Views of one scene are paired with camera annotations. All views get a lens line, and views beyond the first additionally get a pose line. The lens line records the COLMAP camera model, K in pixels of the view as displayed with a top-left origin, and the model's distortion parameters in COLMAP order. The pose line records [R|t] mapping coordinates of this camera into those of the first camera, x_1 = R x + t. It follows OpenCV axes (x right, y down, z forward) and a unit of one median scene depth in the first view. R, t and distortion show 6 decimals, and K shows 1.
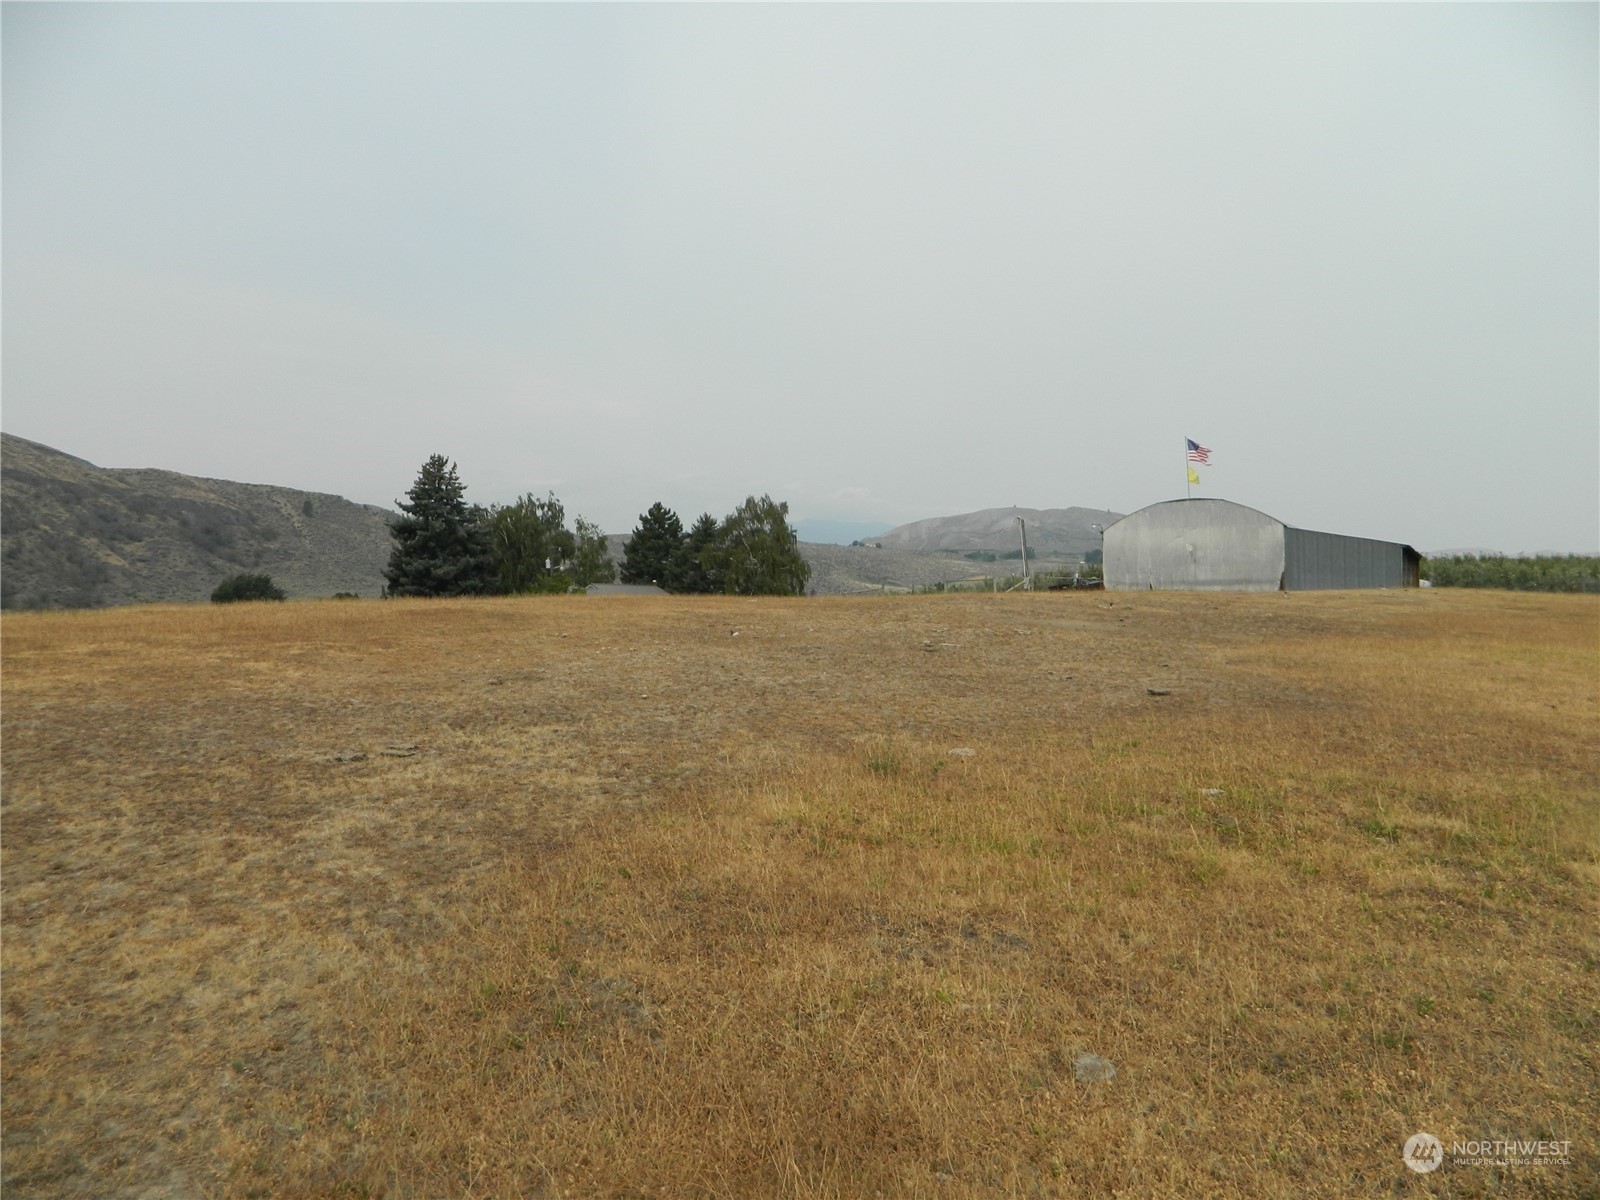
lens RADIAL K [[1187.8, 0, 802.4], [0, 1187.8, 597.3], [0, 0, 1]] dist [-0.002319, -0.000776]
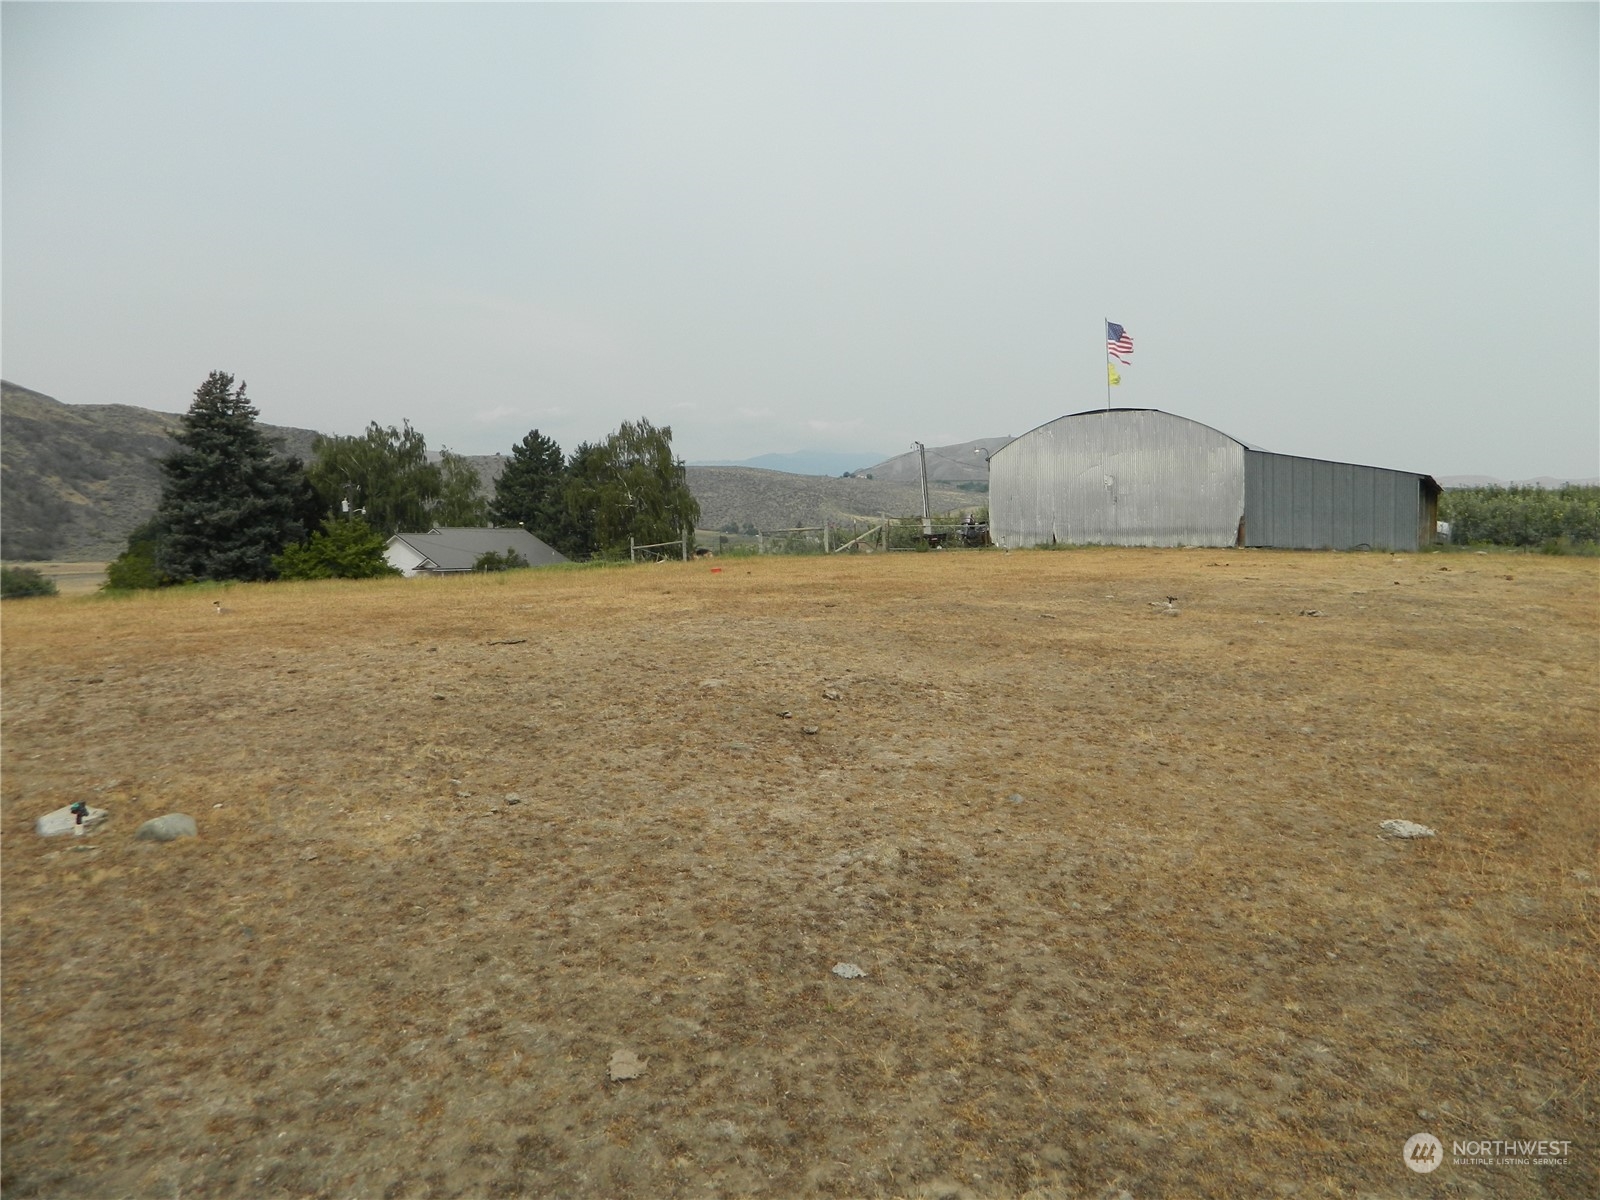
lens RADIAL K [[1187.8, 0, 805.6], [0, 1187.8, 595.0], [0, 0, 1]] dist [-0.002319, -0.000776]
pose [[0.999935, -0.009800, 0.005879, 0.068848], [0.009461, 0.998428, 0.055247, -0.007257], [-0.006411, -0.055188, 0.998455, 0.146868]]
